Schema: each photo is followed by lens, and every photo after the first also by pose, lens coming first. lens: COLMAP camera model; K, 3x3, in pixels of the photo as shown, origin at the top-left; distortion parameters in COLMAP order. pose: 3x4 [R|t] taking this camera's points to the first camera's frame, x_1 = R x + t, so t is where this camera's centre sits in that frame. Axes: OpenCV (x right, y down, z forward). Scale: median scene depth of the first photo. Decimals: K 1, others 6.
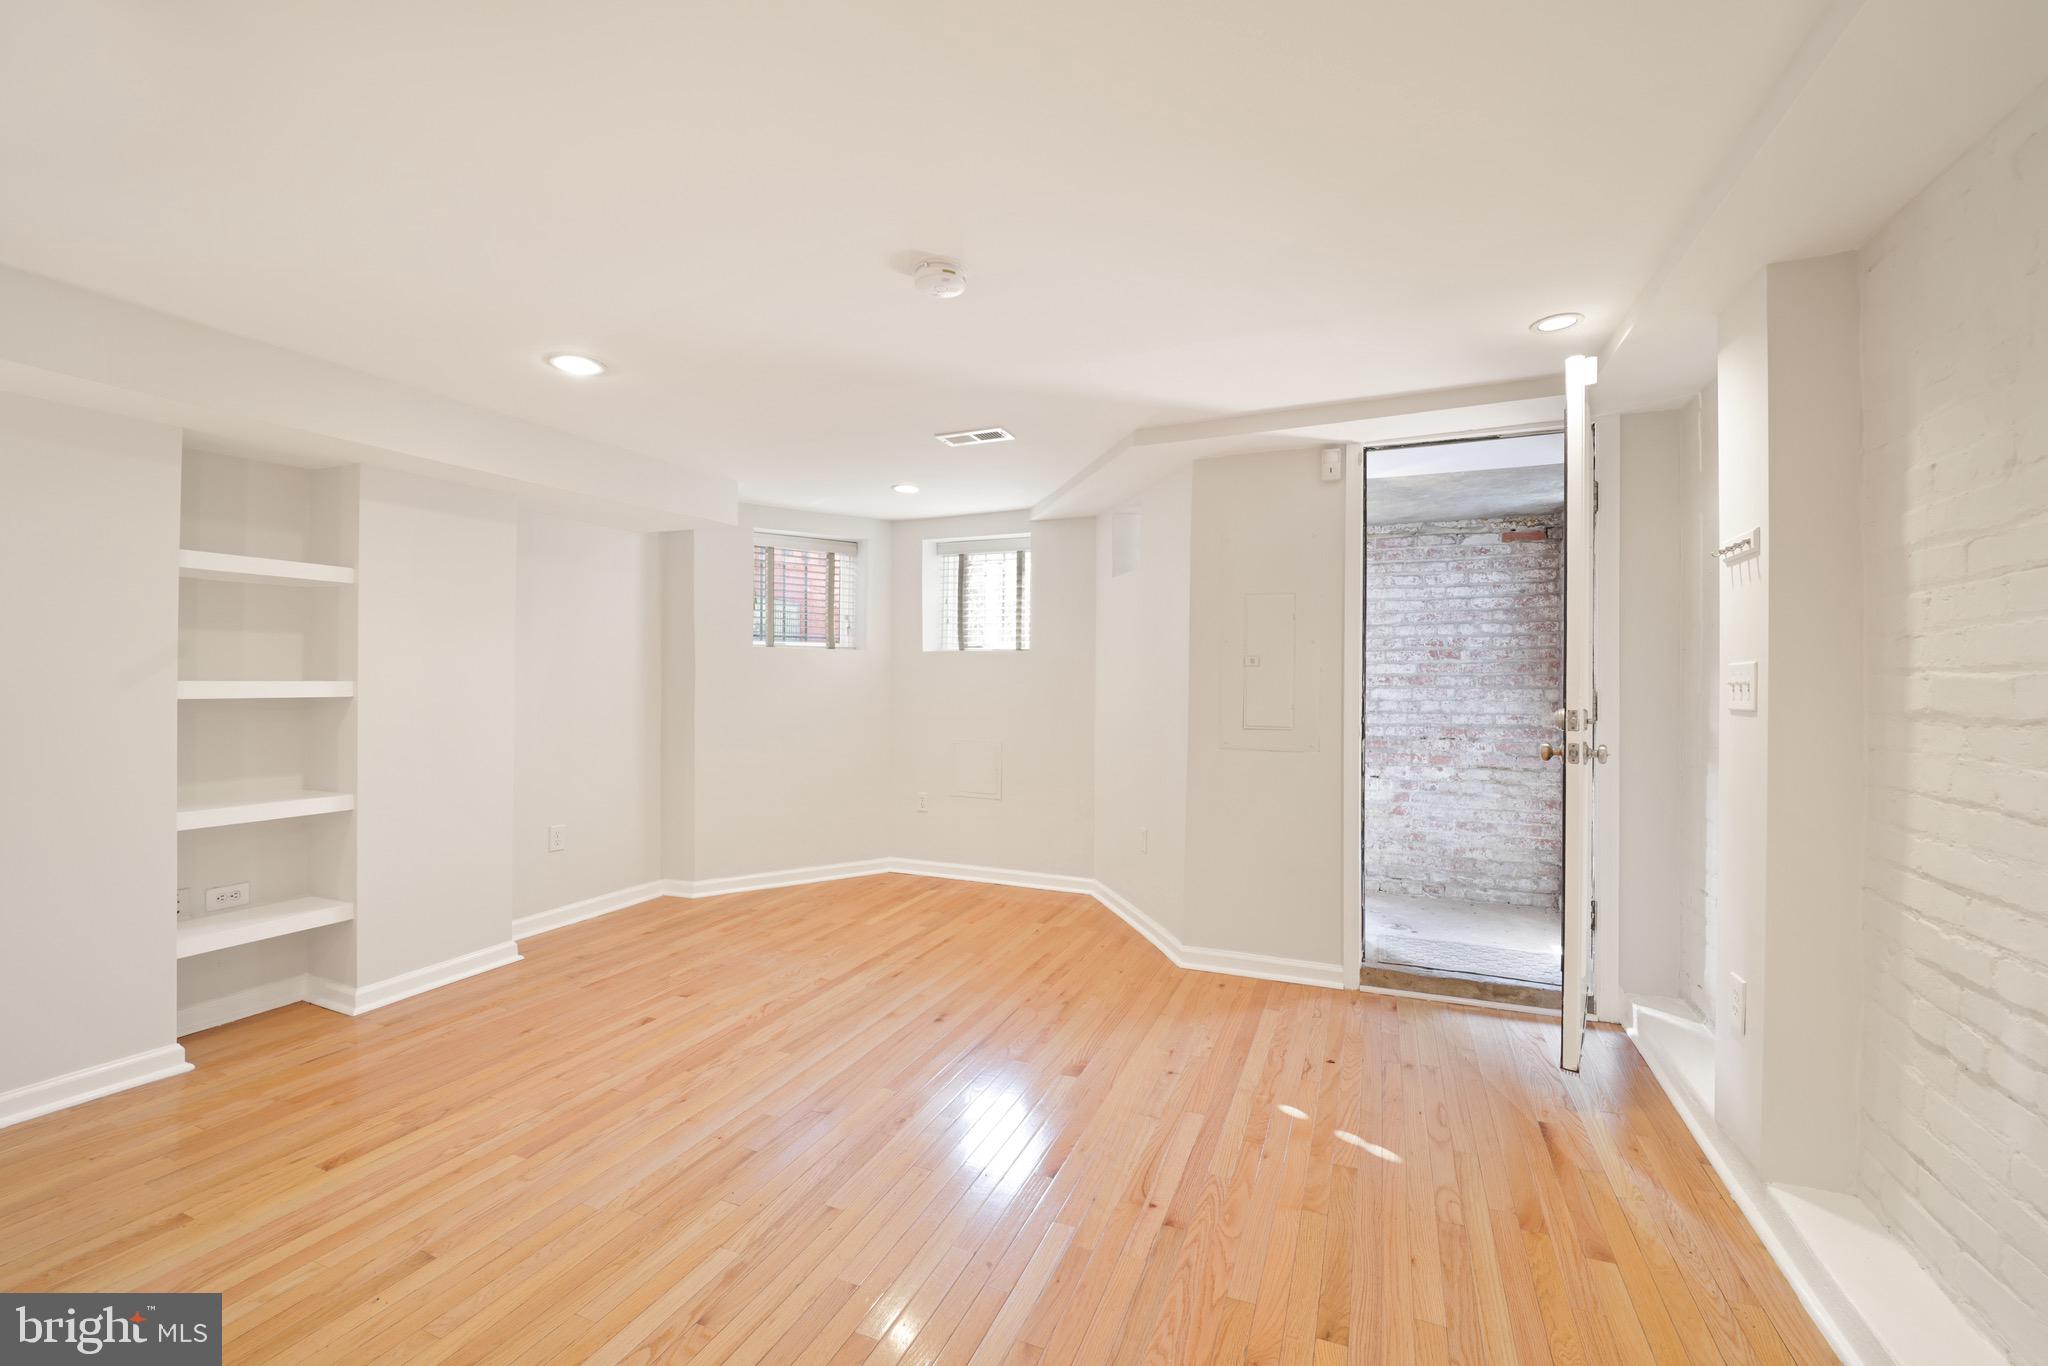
lens RADIAL K [[823.3, 0, 1029.4], [0, 823.3, 681.5], [0, 0, 1]] dist [-0.008155, -0.004183]
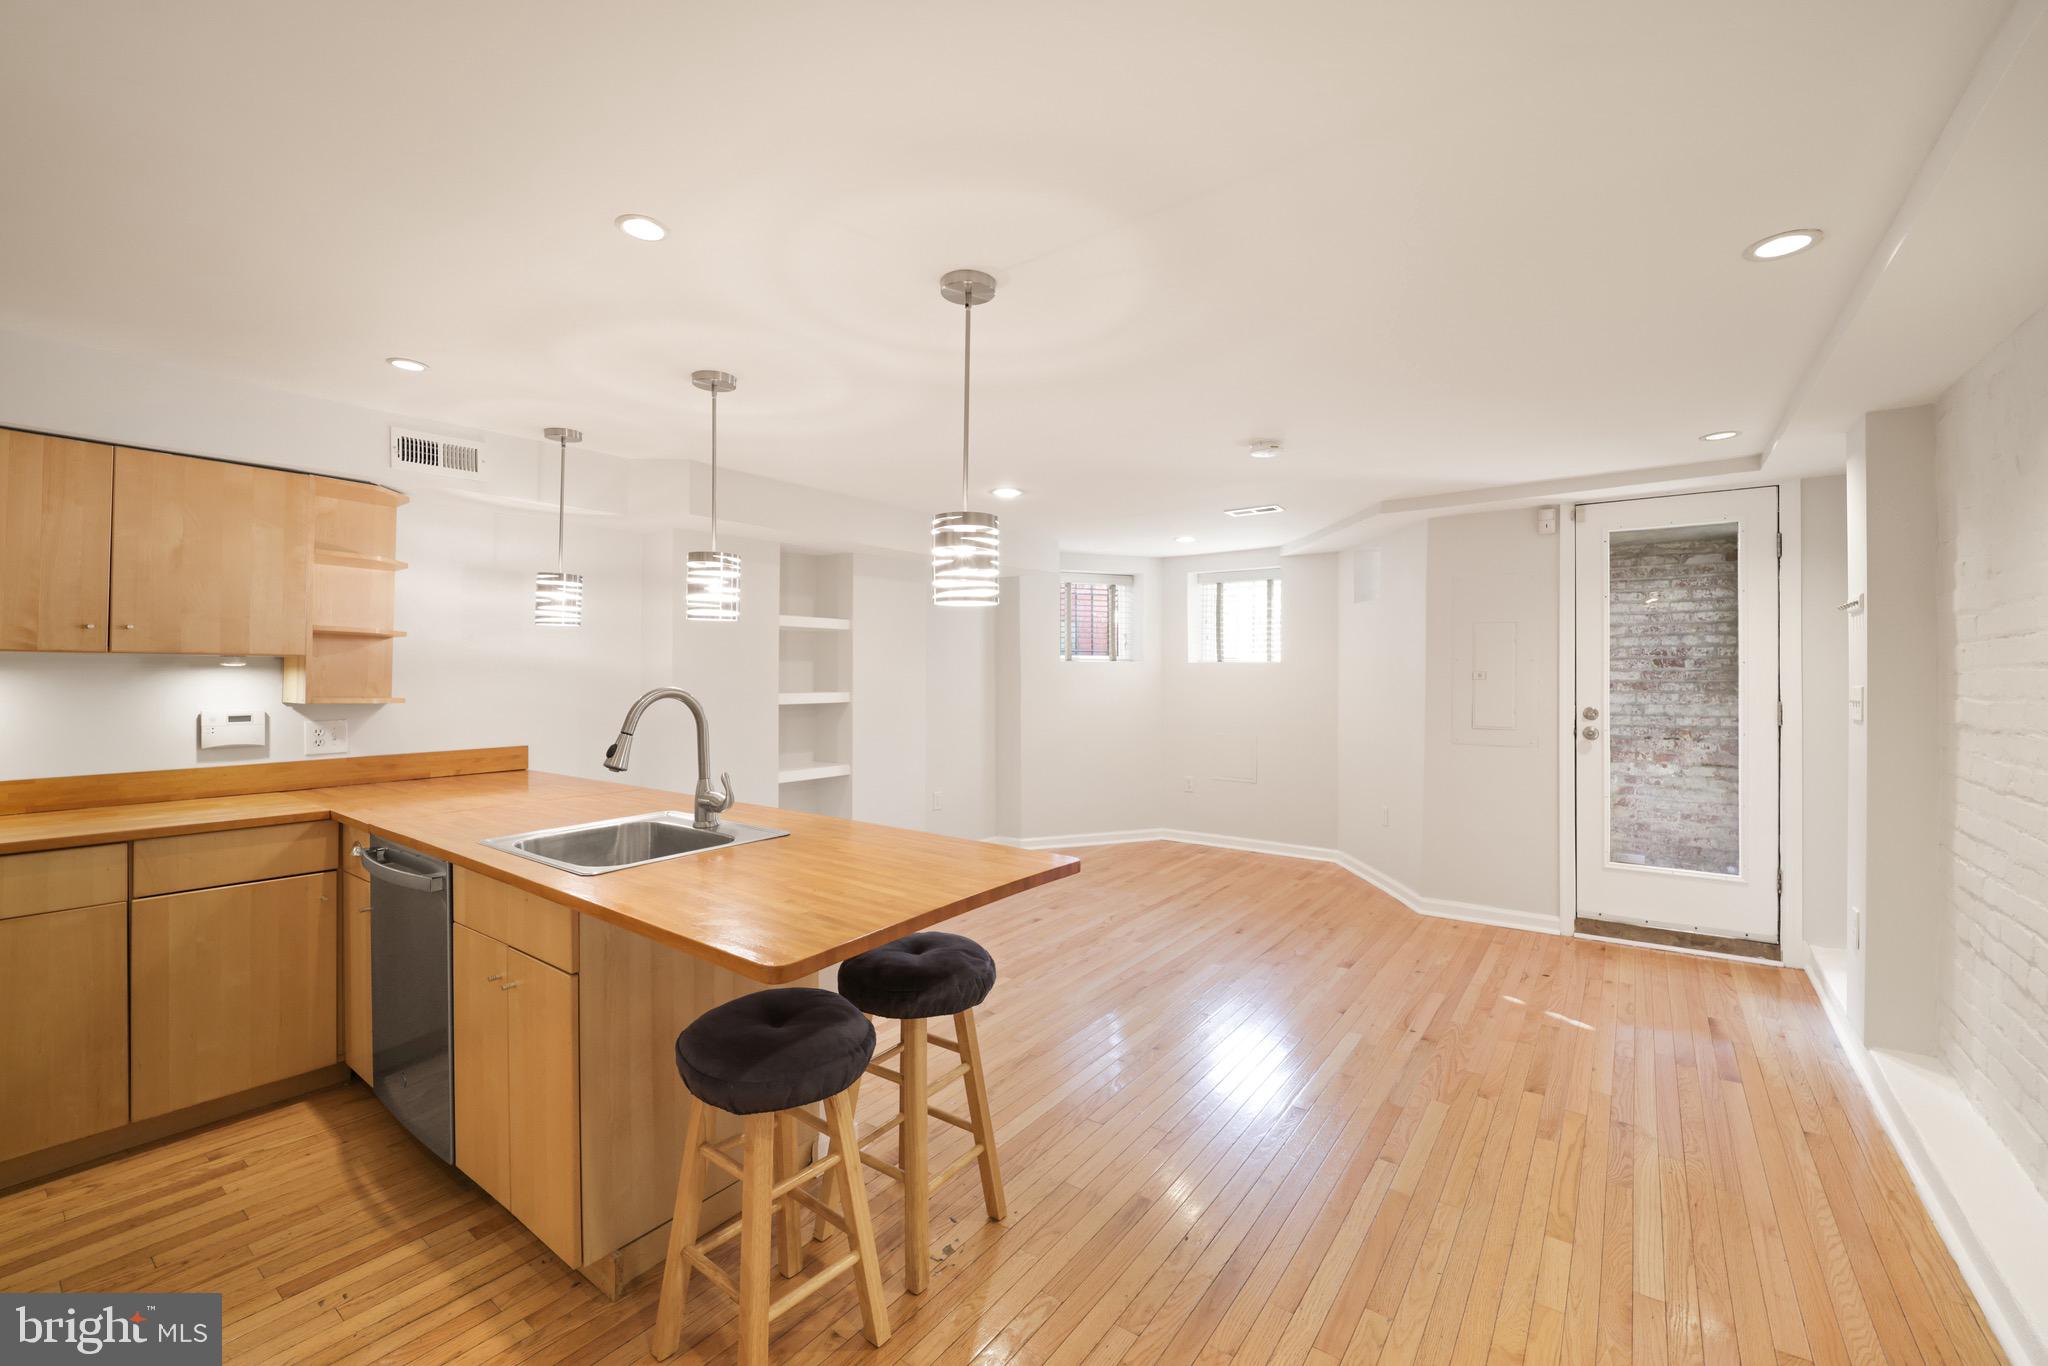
lens RADIAL K [[823.3, 0, 1032.5], [0, 823.3, 673.1], [0, 0, 1]] dist [-0.008155, -0.004183]
pose [[0.972934, -0.004175, -0.231045, -0.127121], [0.003471, 0.999988, -0.003456, -0.030717], [0.231057, 0.002561, 0.972937, -0.462205]]
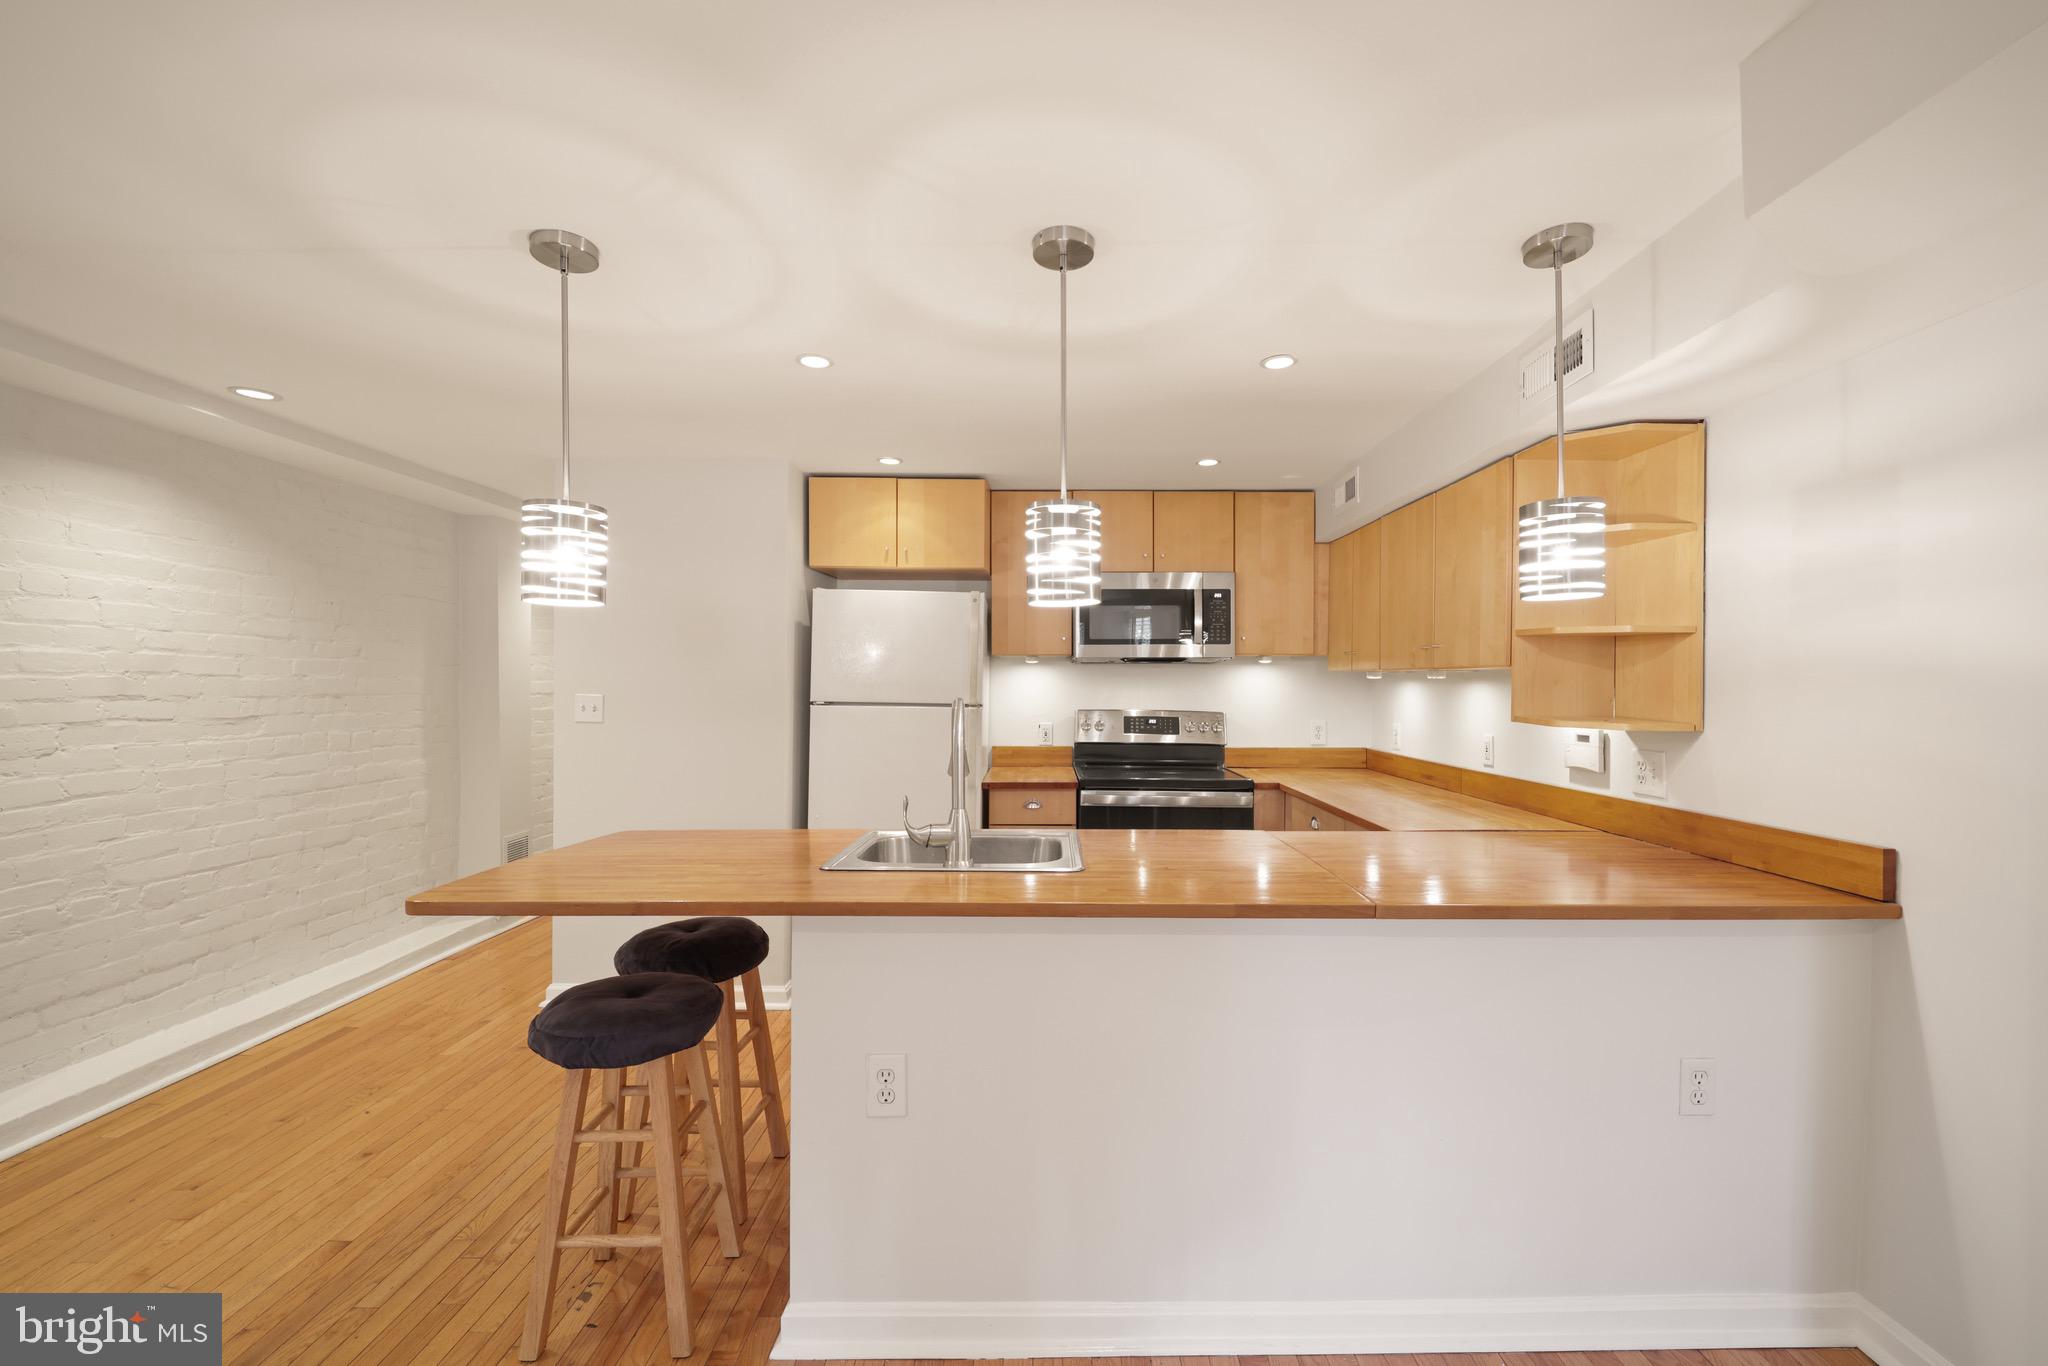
lens RADIAL K [[823.3, 0, 1057.0], [0, 823.3, 689.8], [0, 0, 1]] dist [-0.008155, -0.004183]
pose [[-0.918415, -0.008000, -0.395536, -0.418312], [-0.011335, 0.999917, 0.006097, -0.033355], [0.395455, 0.010083, -0.918430, 0.824571]]
